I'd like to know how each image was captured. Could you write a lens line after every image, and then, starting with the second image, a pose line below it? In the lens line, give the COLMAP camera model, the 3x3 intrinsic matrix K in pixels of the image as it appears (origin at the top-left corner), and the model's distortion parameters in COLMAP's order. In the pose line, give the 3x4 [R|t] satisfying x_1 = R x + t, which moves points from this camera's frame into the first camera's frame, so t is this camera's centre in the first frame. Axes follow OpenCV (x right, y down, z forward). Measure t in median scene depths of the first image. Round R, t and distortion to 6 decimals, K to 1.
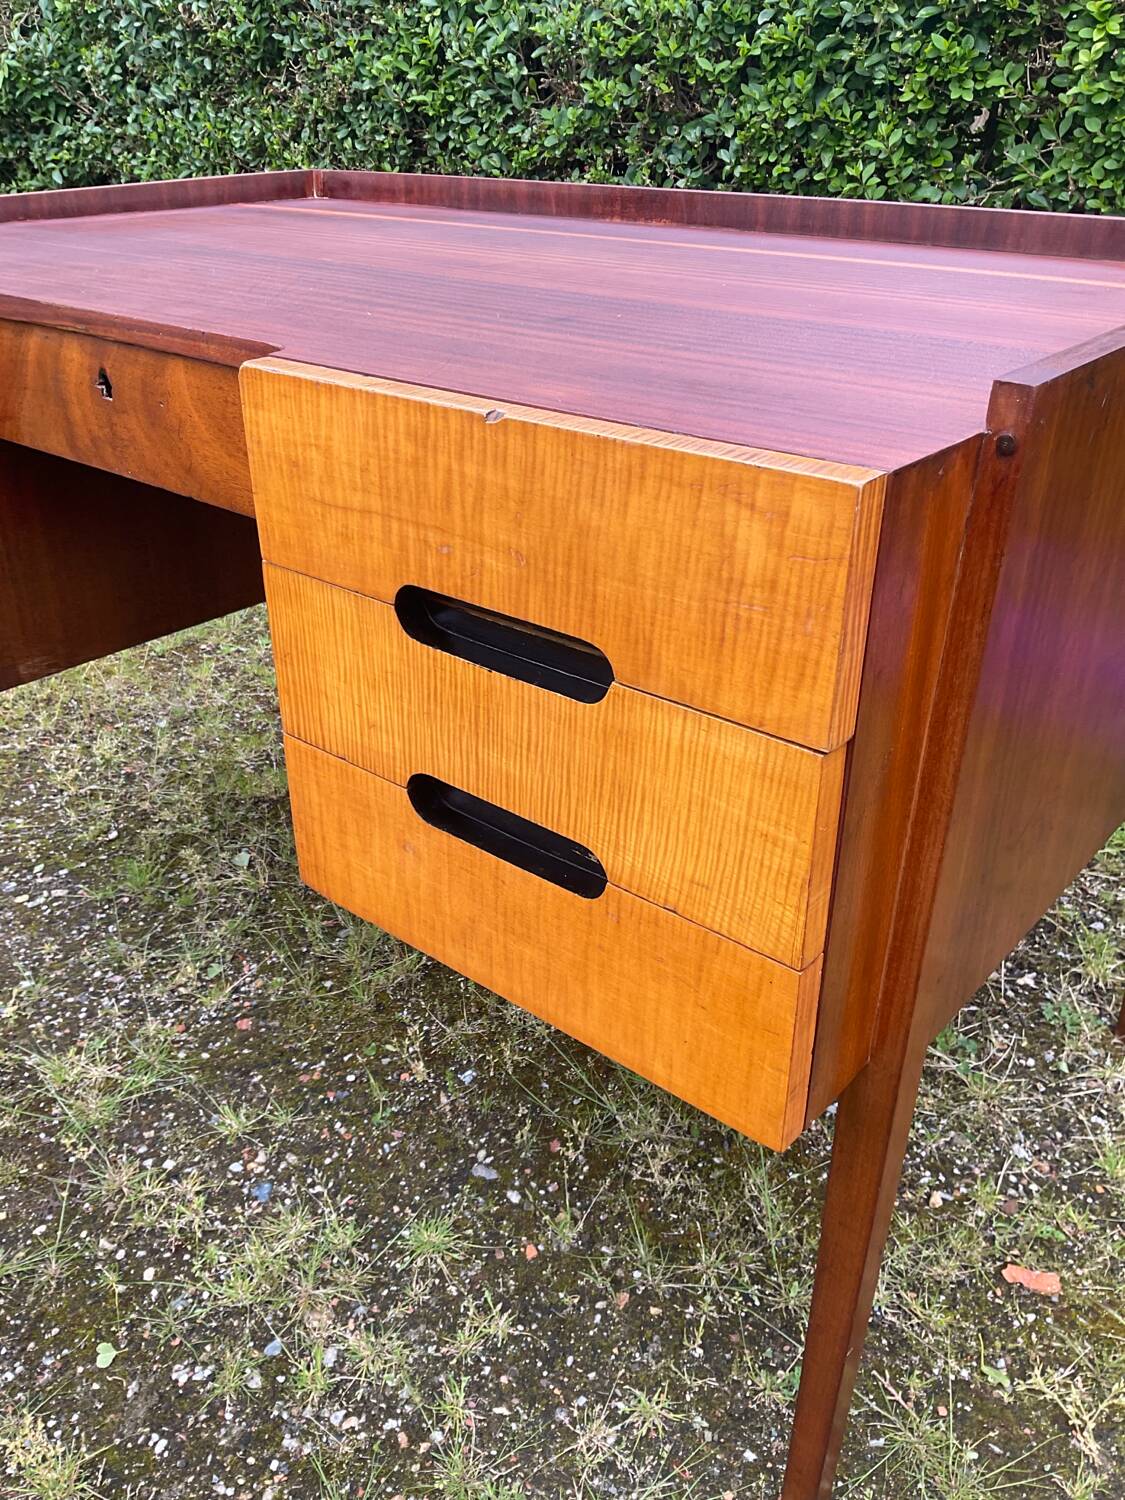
lens RADIAL K [[1245.3, 0, 553.6], [0, 1245.3, 743.7], [0, 0, 1]] dist [0.117759, -0.246760]
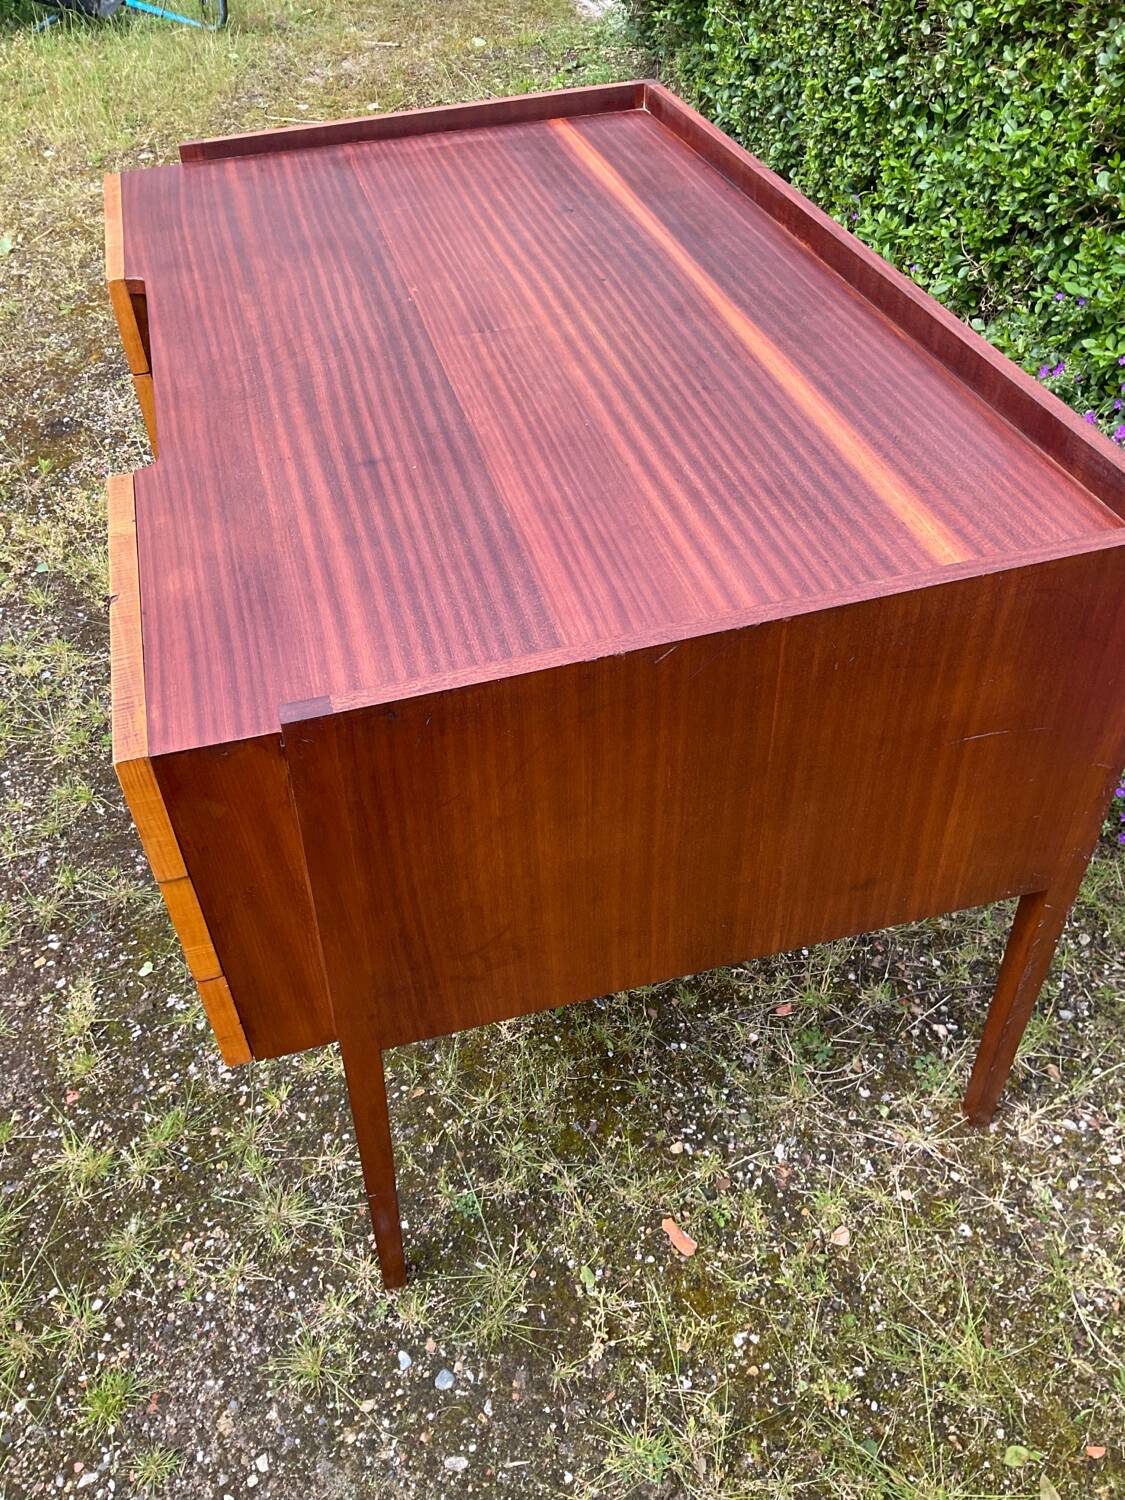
lens RADIAL K [[1245.3, 0, 553.6], [0, 1245.3, 743.7], [0, 0, 1]] dist [0.117759, -0.246760]
pose [[0.822563, 0.364672, -0.436354, 0.633194], [-0.232160, 0.915806, 0.327721, -0.407431], [0.519126, -0.168267, 0.837970, -0.043768]]
